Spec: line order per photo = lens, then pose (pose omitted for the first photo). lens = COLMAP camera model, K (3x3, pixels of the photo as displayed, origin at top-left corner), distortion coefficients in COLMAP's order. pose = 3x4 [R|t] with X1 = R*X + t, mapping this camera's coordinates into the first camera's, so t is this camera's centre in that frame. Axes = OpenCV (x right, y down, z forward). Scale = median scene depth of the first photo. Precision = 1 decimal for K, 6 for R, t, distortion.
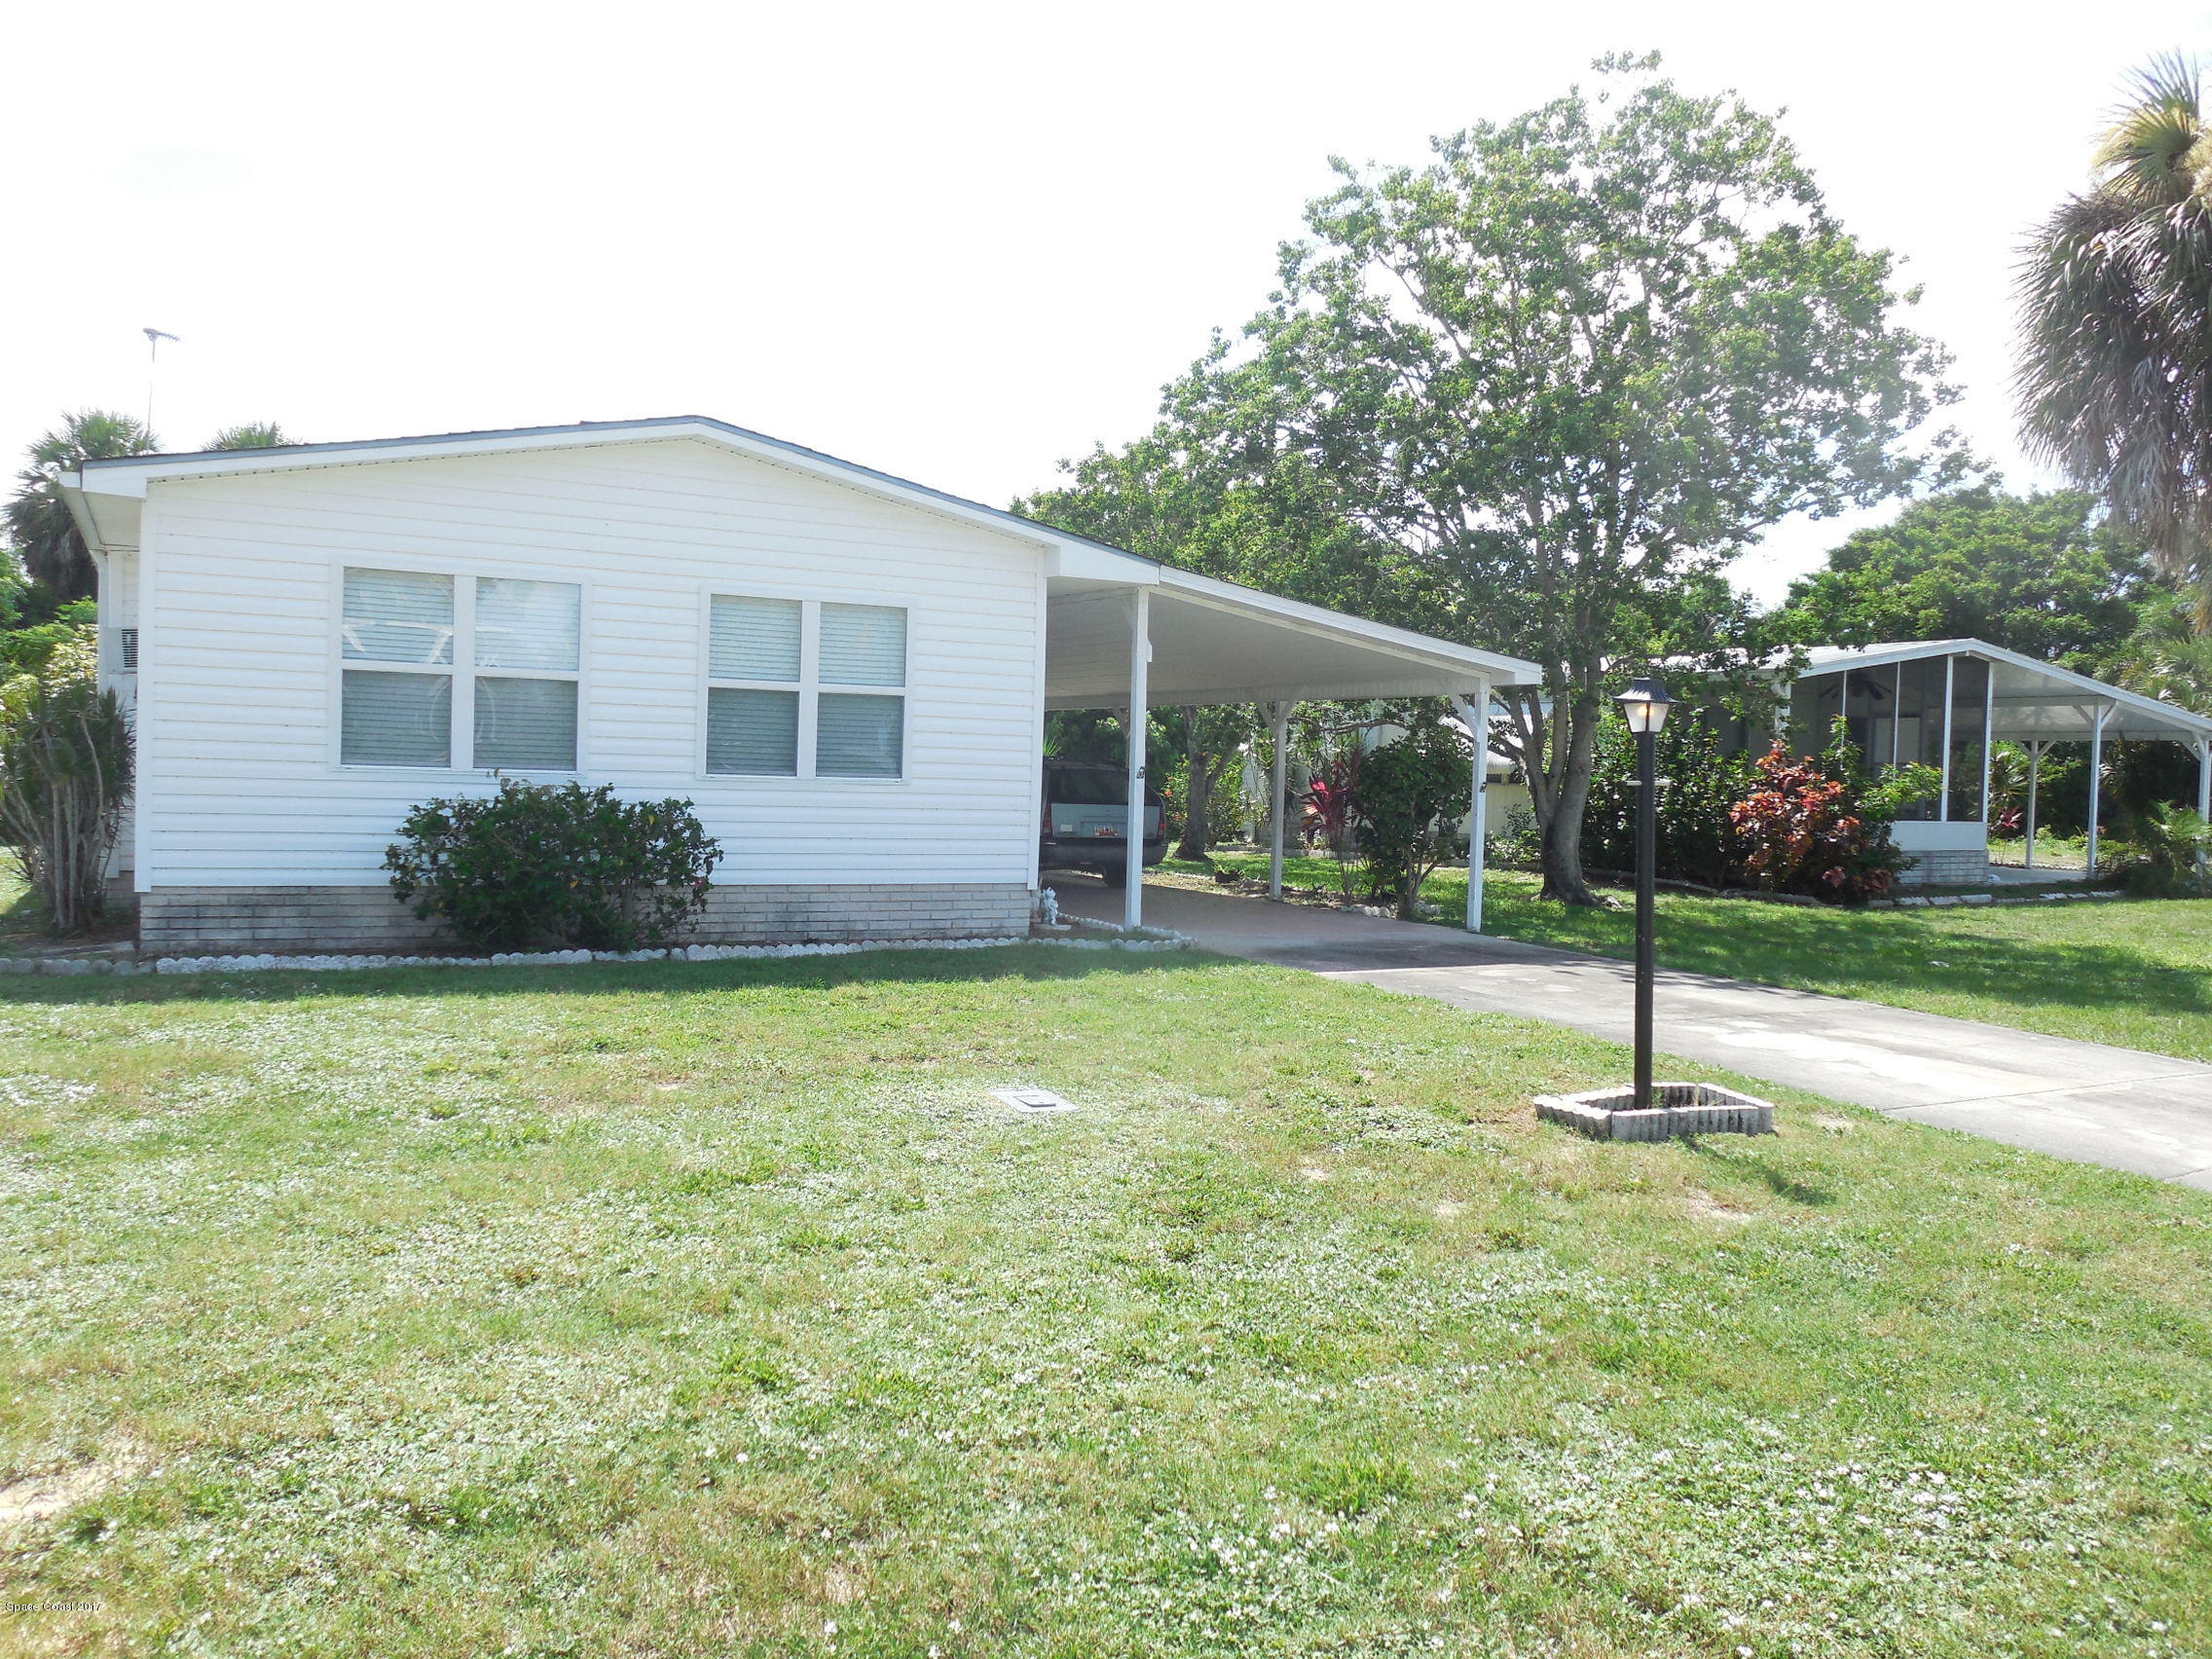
lens RADIAL K [[1697.0, 0, 1122.2], [0, 1697.0, 800.3], [0, 0, 1]] dist [-0.071937, 0.051094]
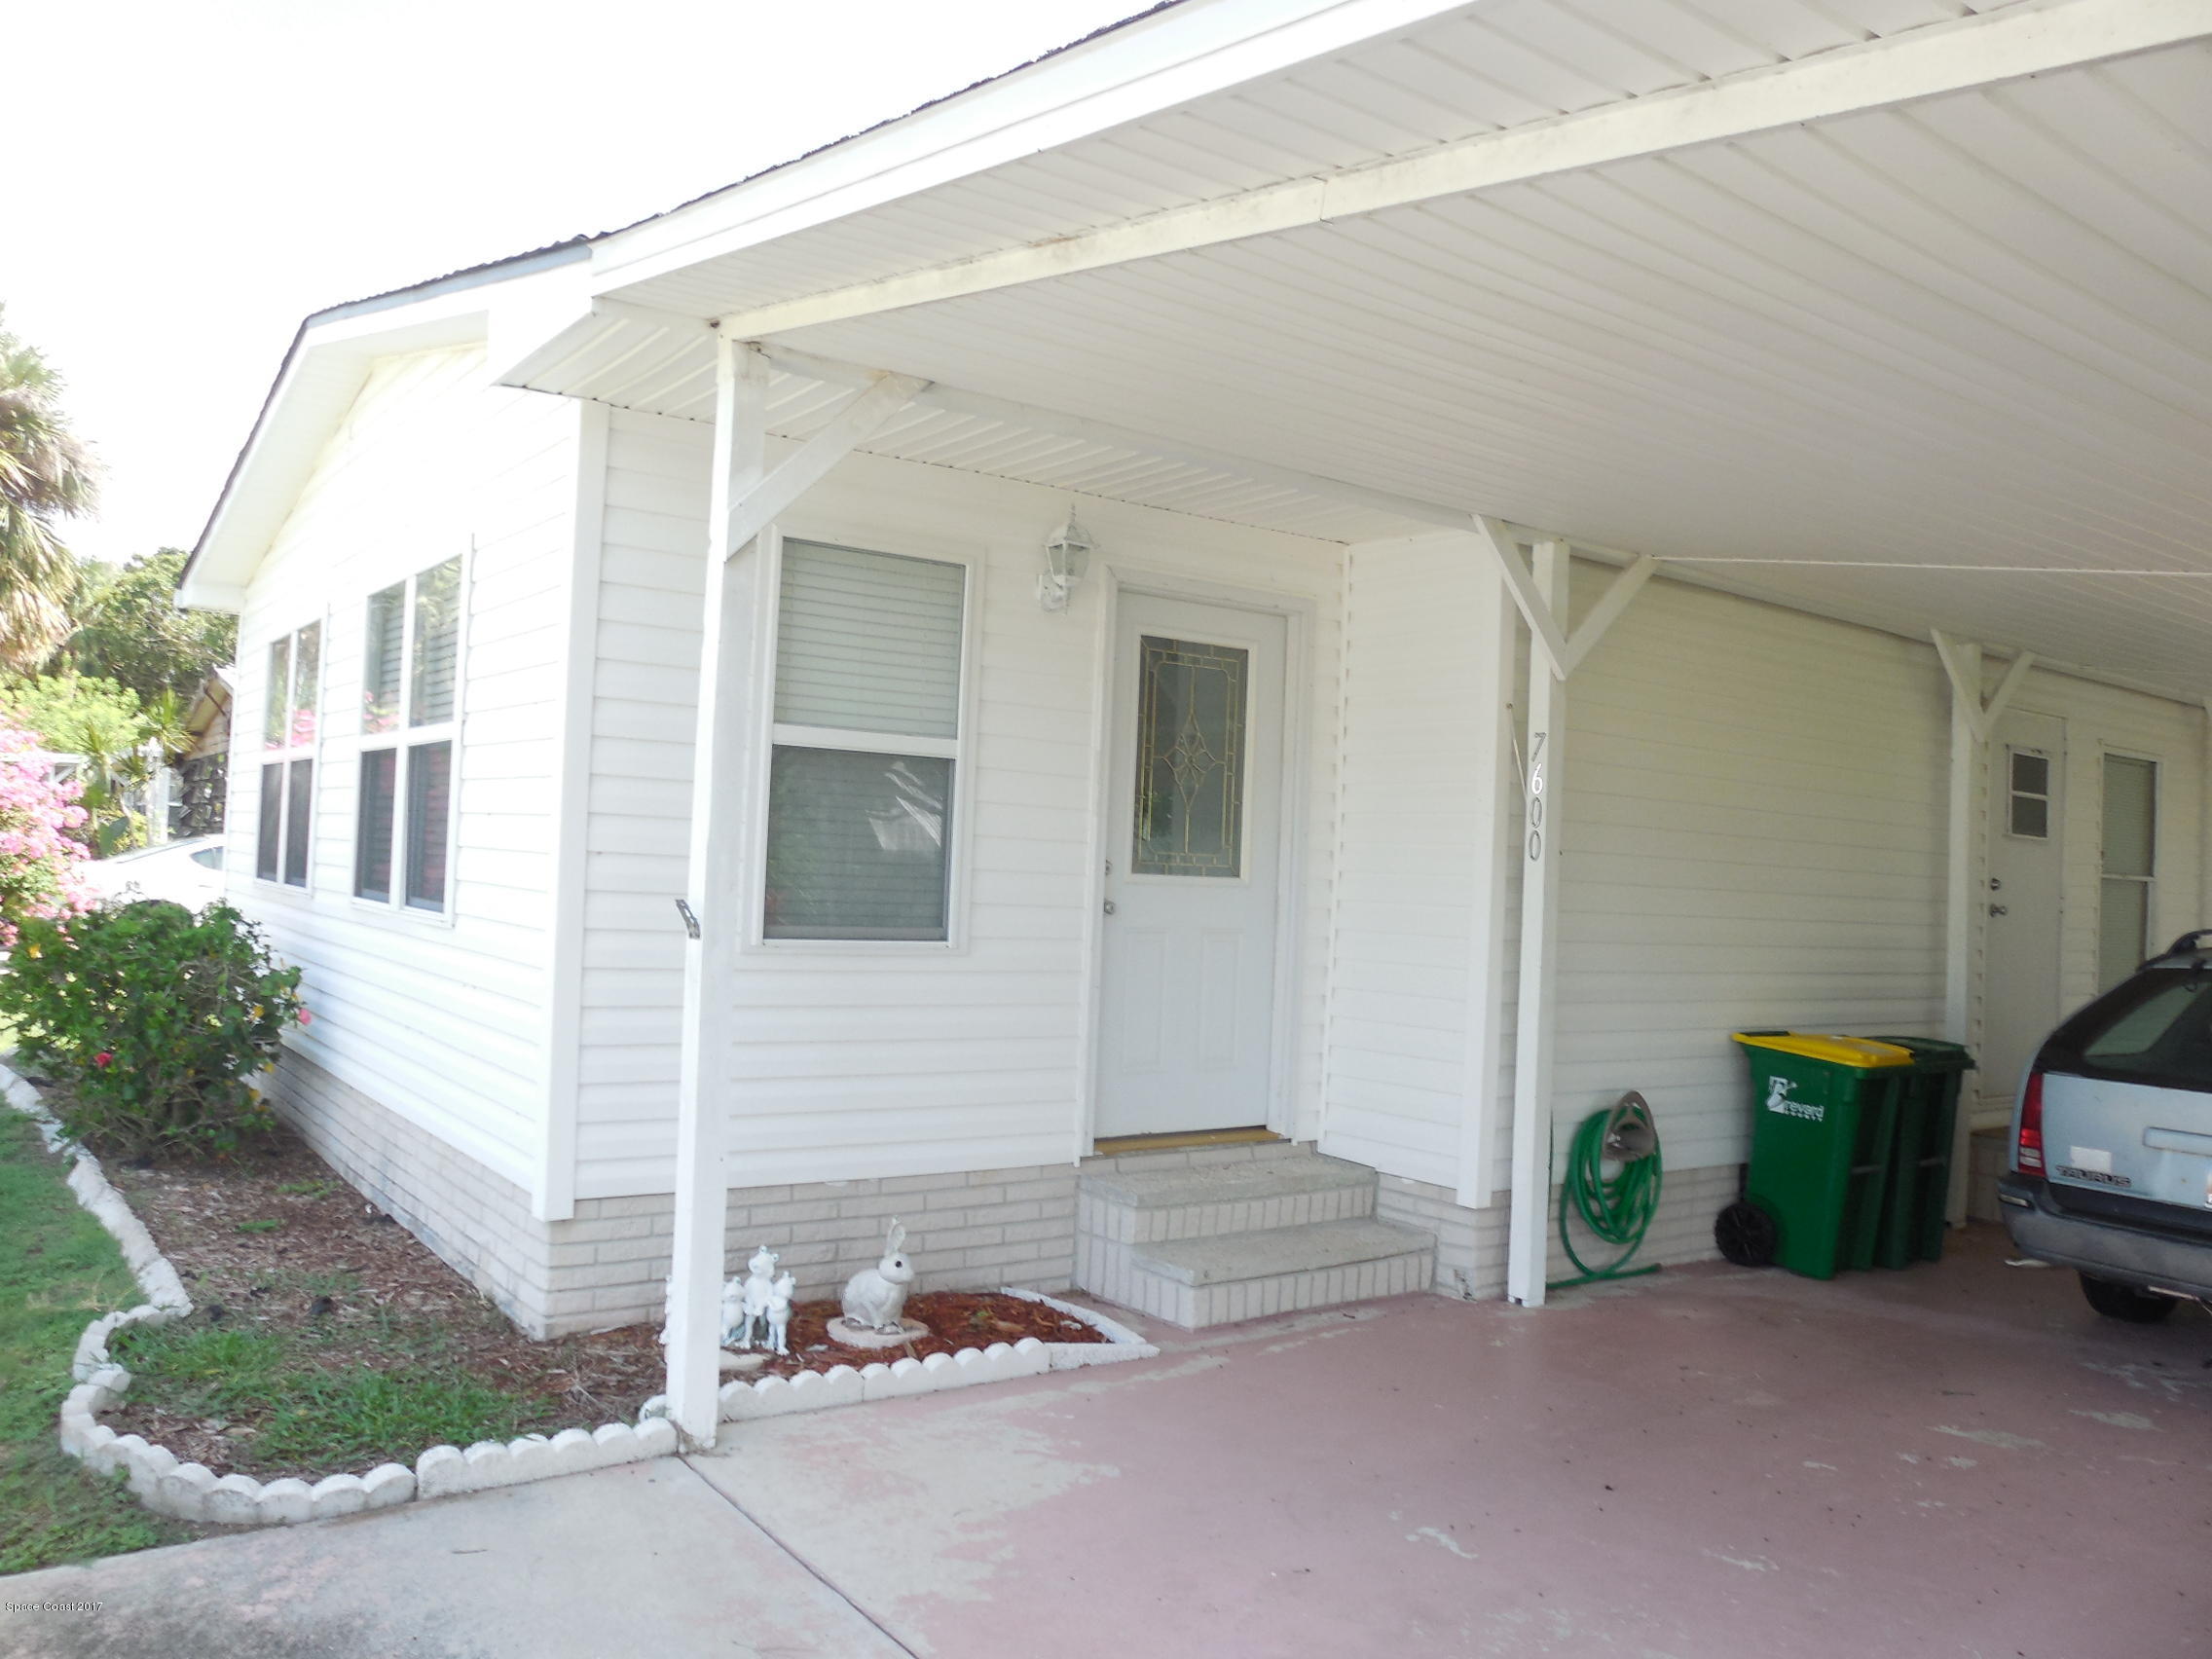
lens RADIAL K [[1697.0, 0, 1113.8], [0, 1697.0, 838.1], [0, 0, 1]] dist [-0.071937, 0.051094]
pose [[0.118794, -0.043621, -0.991960, 0.365496], [-0.062161, 0.996748, -0.051276, -0.022499], [0.990971, 0.067753, 0.115697, 1.167459]]
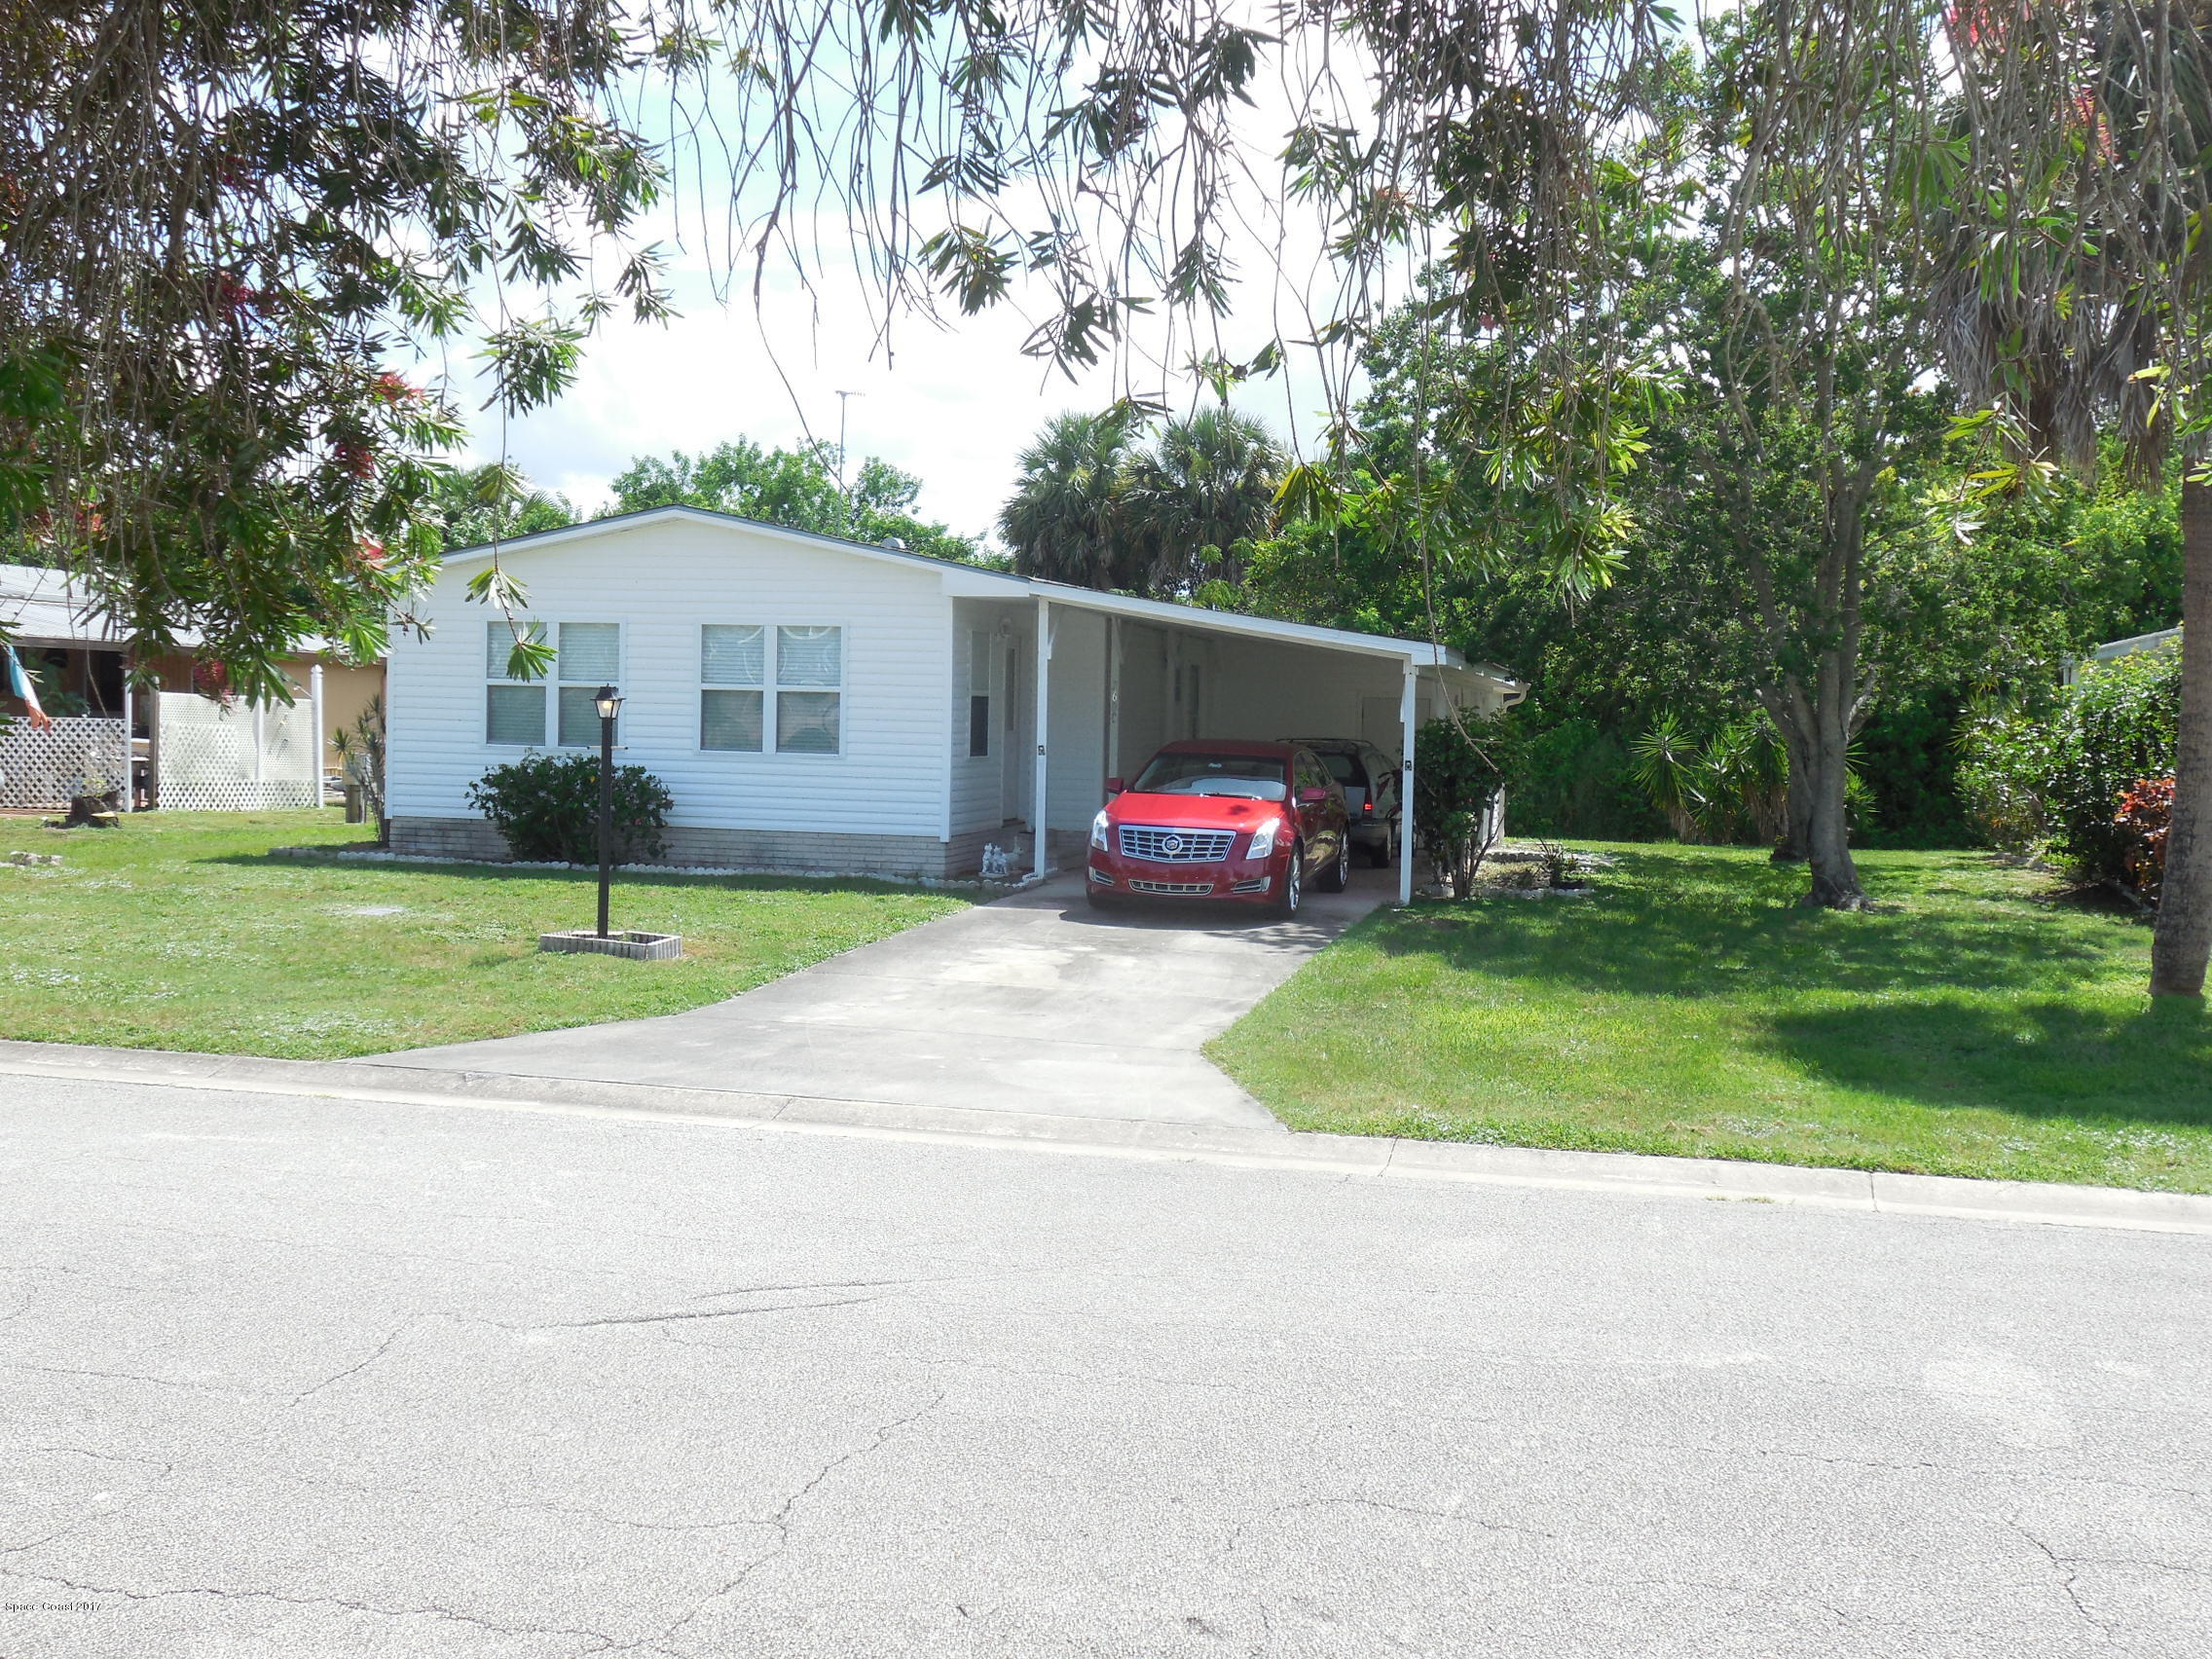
lens RADIAL K [[2342.6, 0, 1118.9], [0, 2342.6, 823.6], [0, 0, 1]] dist [-0.014557, 0.000000]
pose [[0.739072, 0.019000, -0.673359, 1.328511], [-0.015000, 0.999818, 0.011748, 0.017389], [0.673460, 0.001417, 0.739222, -0.228064]]
